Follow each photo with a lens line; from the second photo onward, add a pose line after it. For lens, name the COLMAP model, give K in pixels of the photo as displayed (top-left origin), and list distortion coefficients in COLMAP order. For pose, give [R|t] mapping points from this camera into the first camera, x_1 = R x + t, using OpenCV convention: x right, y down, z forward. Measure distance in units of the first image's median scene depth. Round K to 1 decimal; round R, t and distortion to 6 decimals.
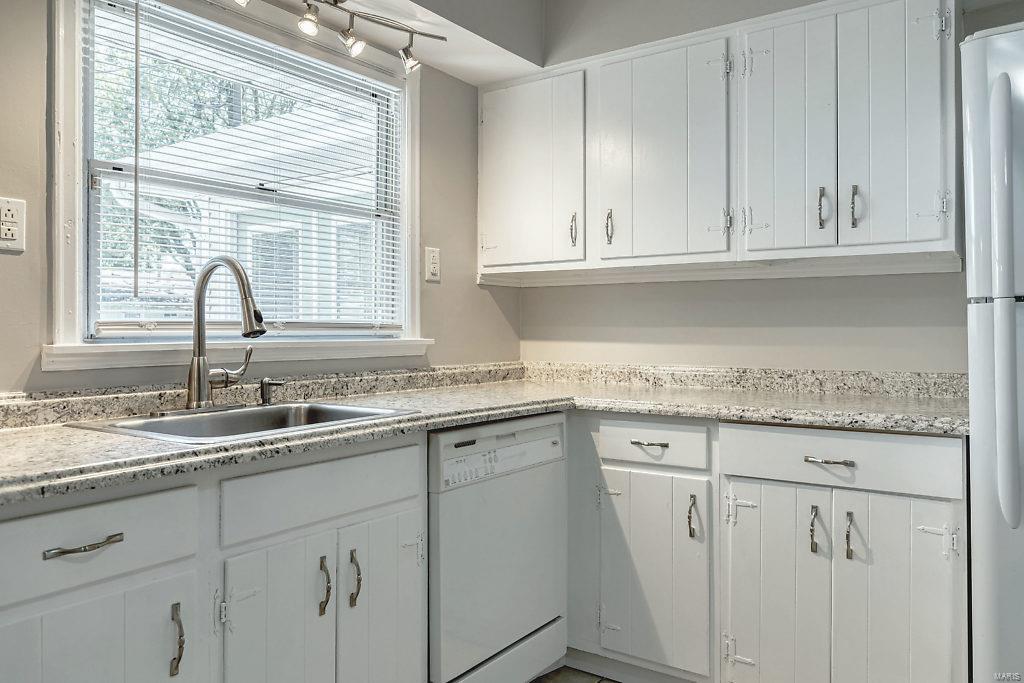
lens RADIAL K [[748.4, 0, 510.3], [0, 748.4, 326.7], [0, 0, 1]] dist [0.003130, -0.000409]
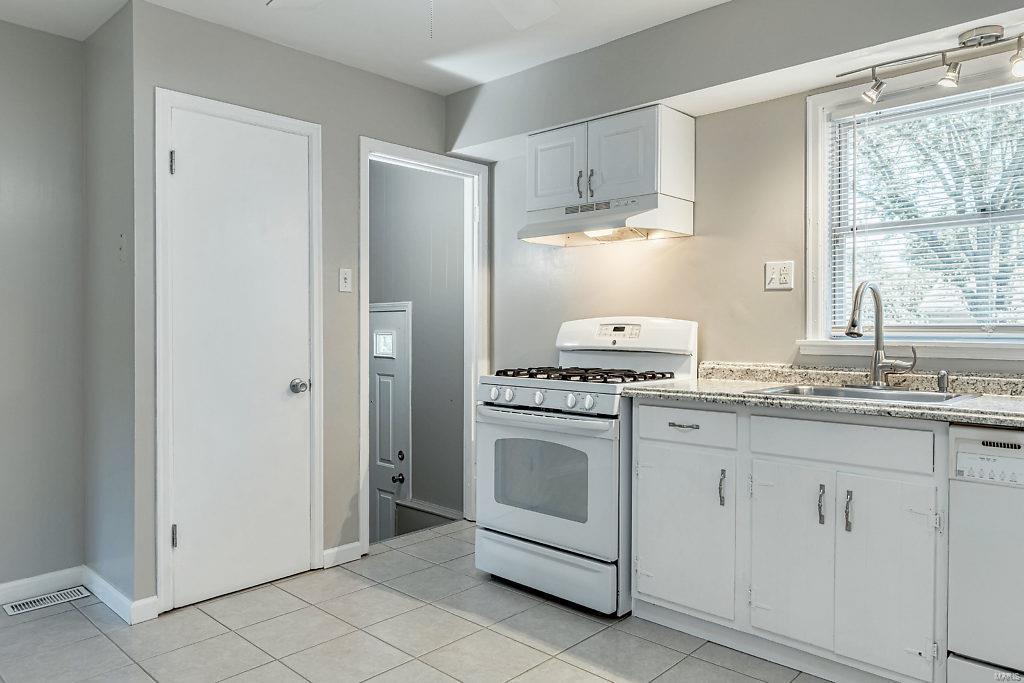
lens RADIAL K [[698.0, 0, 512.8], [0, 698.0, 333.1], [0, 0, 1]] dist [0.000424, 0.002439]
pose [[-0.139005, 0.009269, -0.990248, 0.932524], [0.001179, 0.999957, 0.009194, -0.006328], [0.990291, 0.000111, -0.139010, 0.448928]]
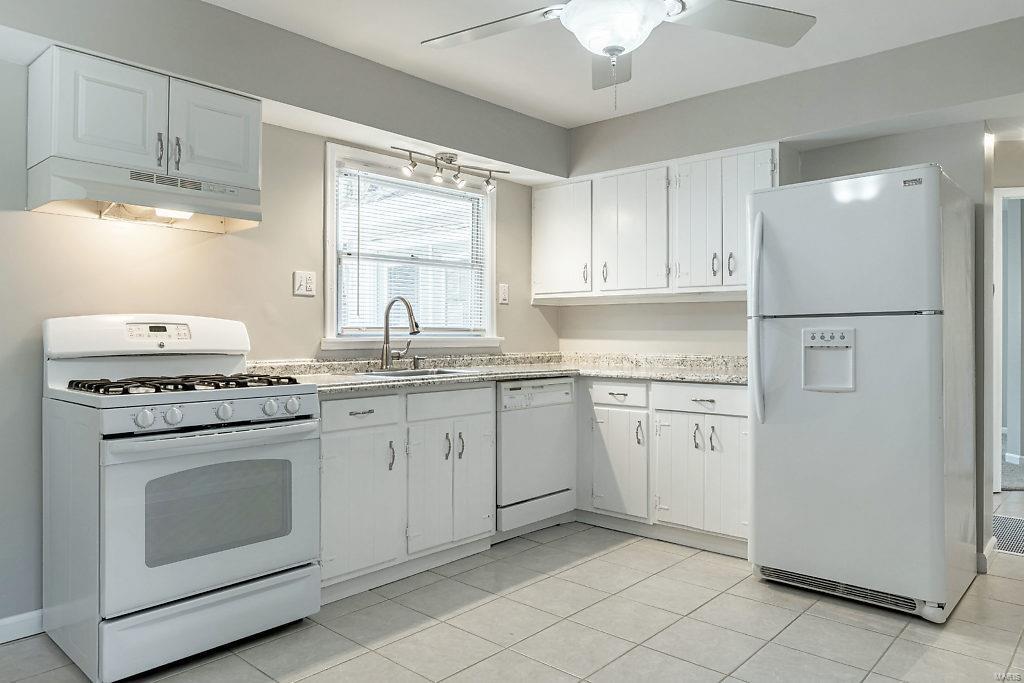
lens RADIAL K [[698.0, 0, 512.8], [0, 698.0, 333.1], [0, 0, 1]] dist [0.000424, 0.002439]
pose [[0.992881, 0.001821, -0.119093, 0.145757], [-0.001441, 0.999994, 0.003273, 0.002203], [0.119098, -0.003078, 0.992878, -0.796774]]
